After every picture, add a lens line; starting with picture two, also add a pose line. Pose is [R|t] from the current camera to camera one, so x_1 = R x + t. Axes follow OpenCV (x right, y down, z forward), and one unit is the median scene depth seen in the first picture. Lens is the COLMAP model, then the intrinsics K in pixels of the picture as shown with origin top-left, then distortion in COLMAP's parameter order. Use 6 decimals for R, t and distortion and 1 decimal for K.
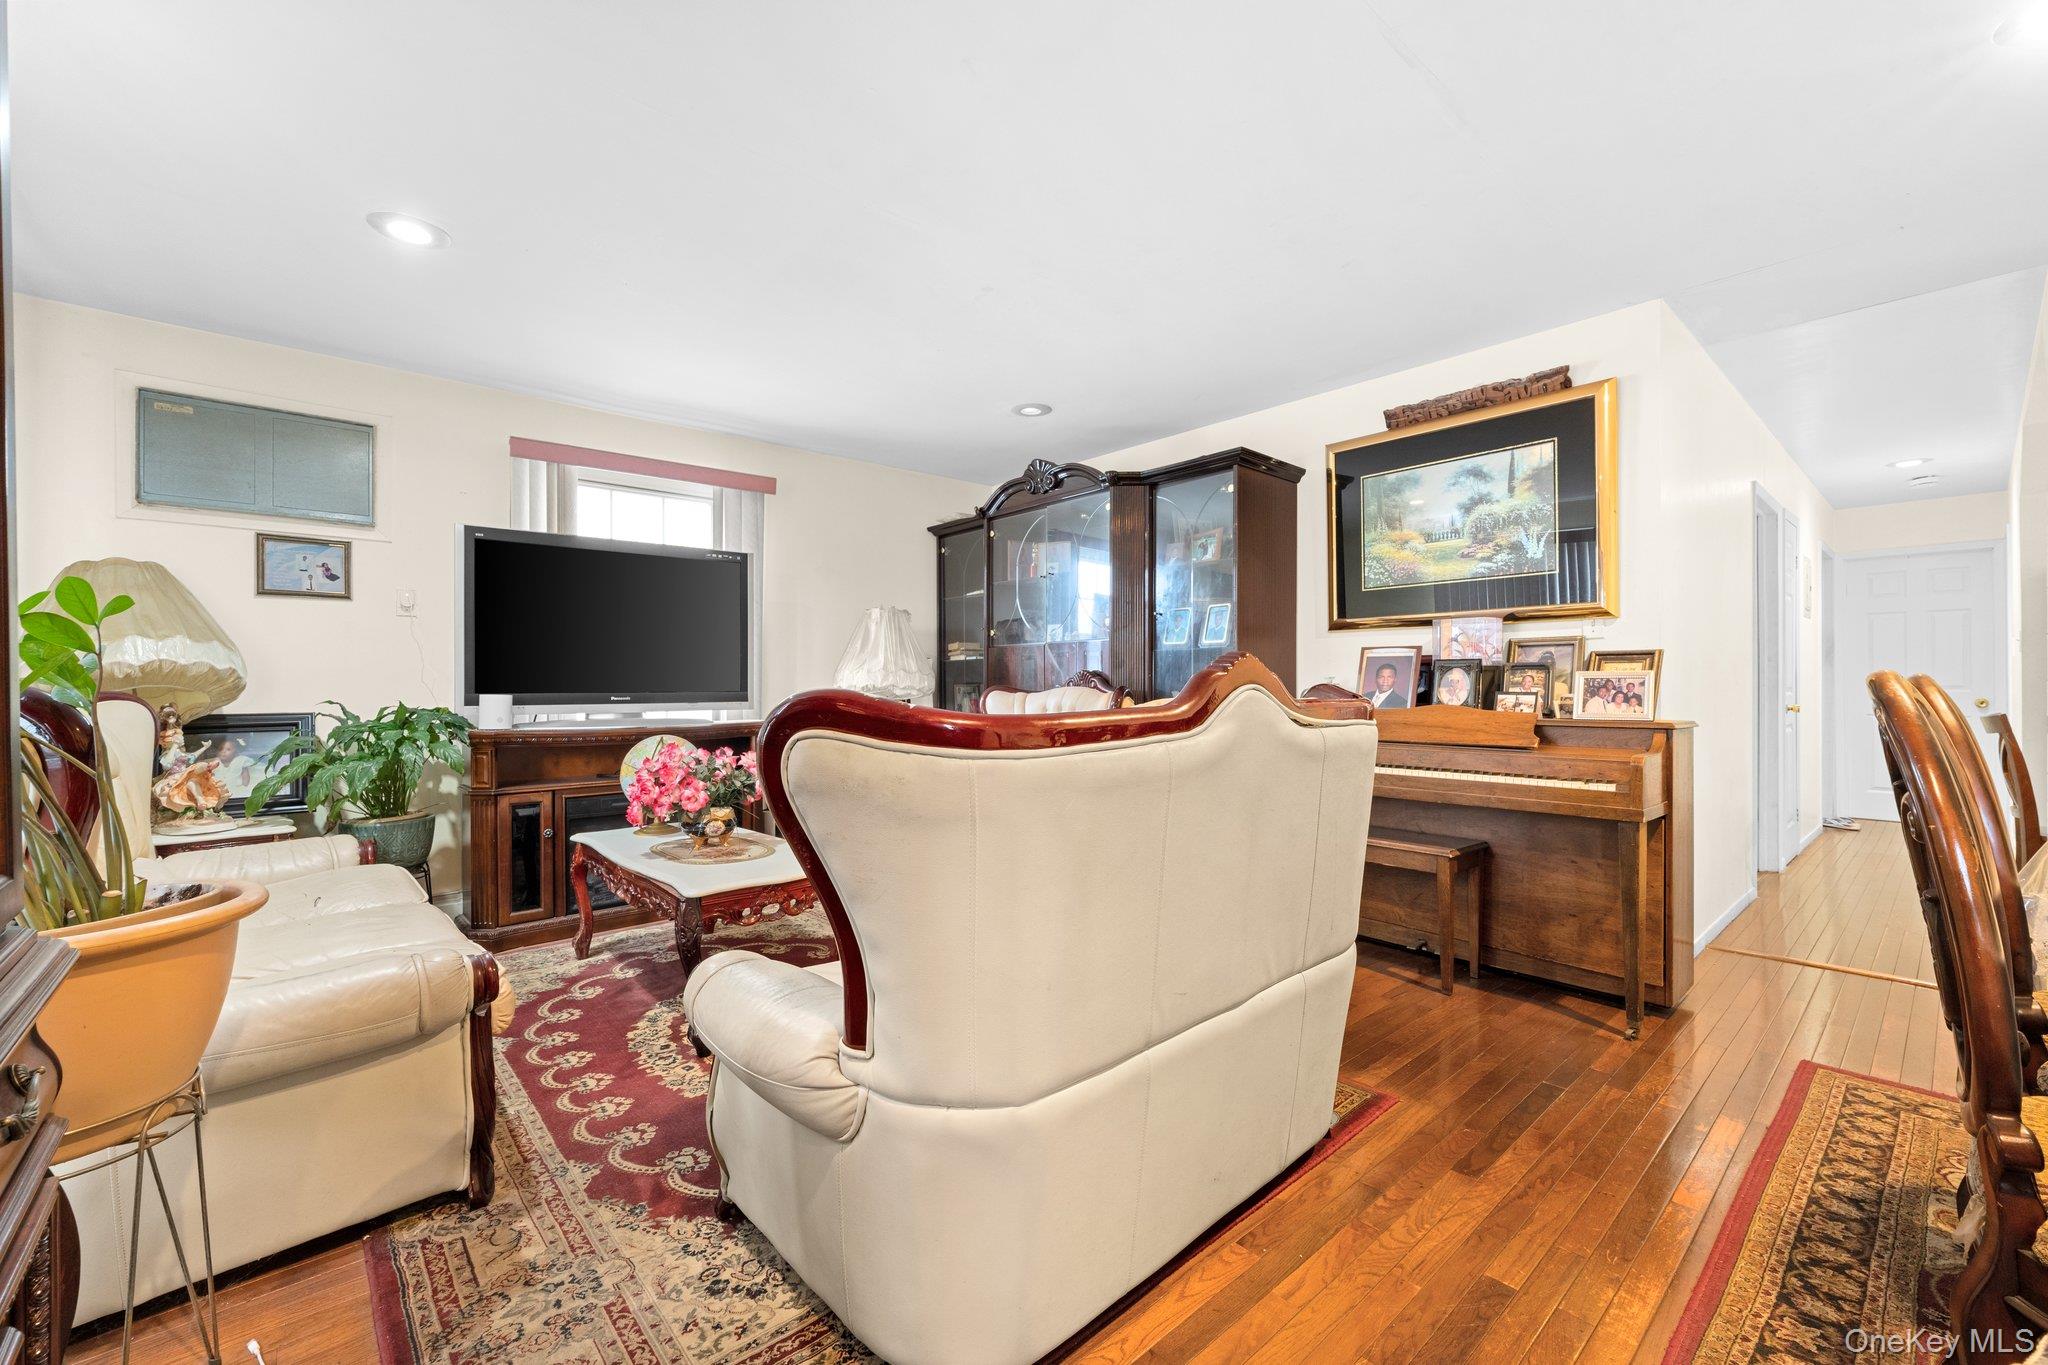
lens RADIAL K [[834.6, 0, 1019.2], [0, 834.6, 682.5], [0, 0, 1]] dist [0.001166, 0.000144]
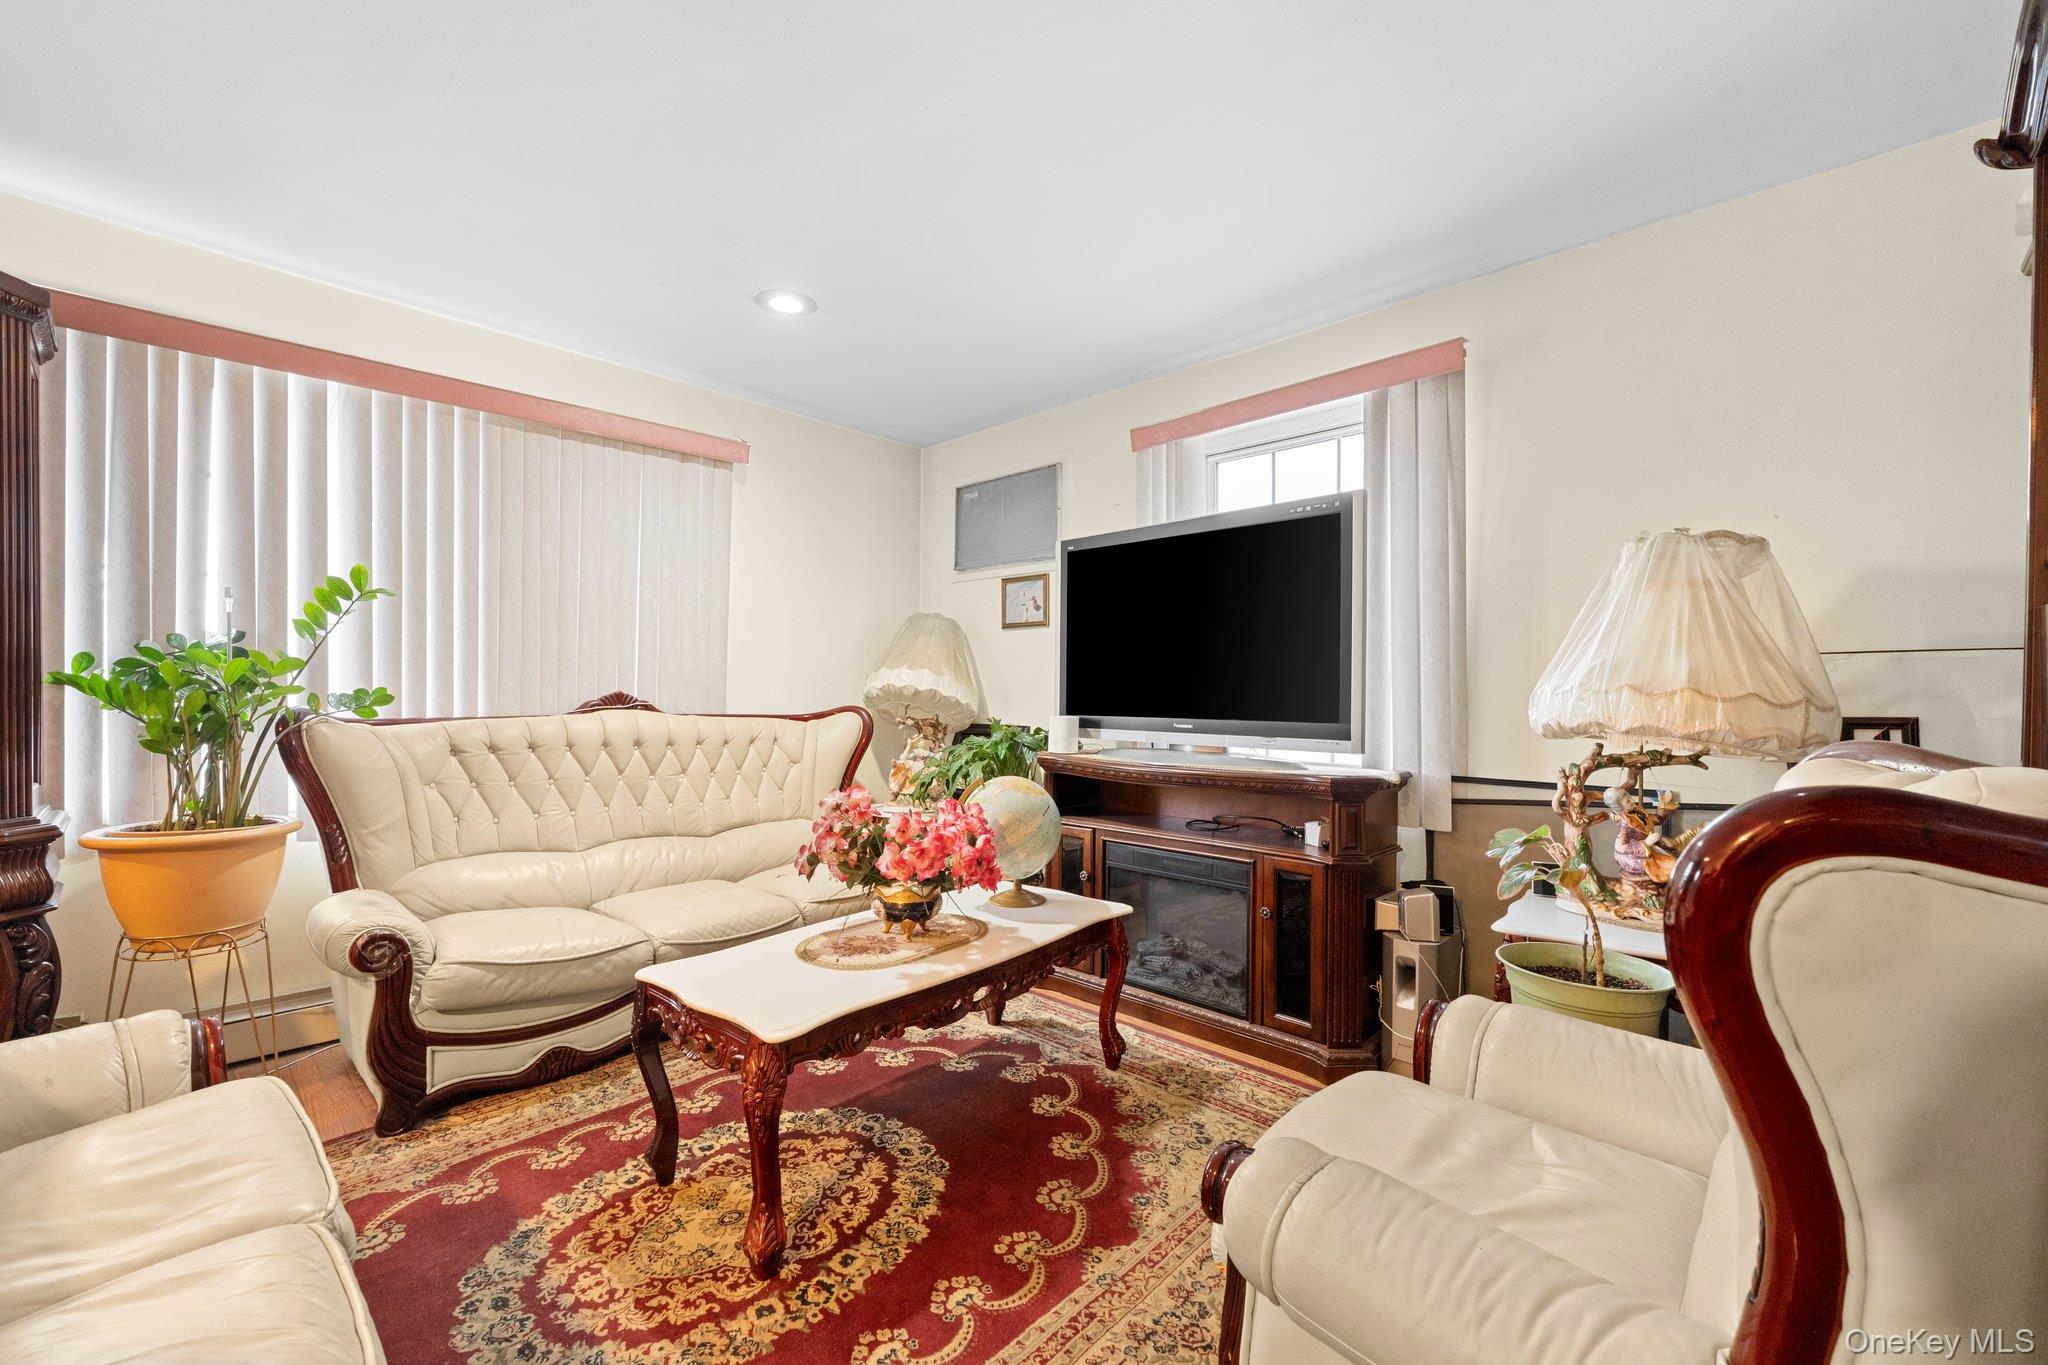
lens RADIAL K [[834.6, 0, 1019.2], [0, 834.6, 682.5], [0, 0, 1]] dist [0.001166, 0.000144]
pose [[0.080251, -0.001162, -0.996774, 0.309558], [0.002536, 0.999996, -0.000961, -0.021968], [0.996771, -0.002451, 0.080254, 0.876652]]
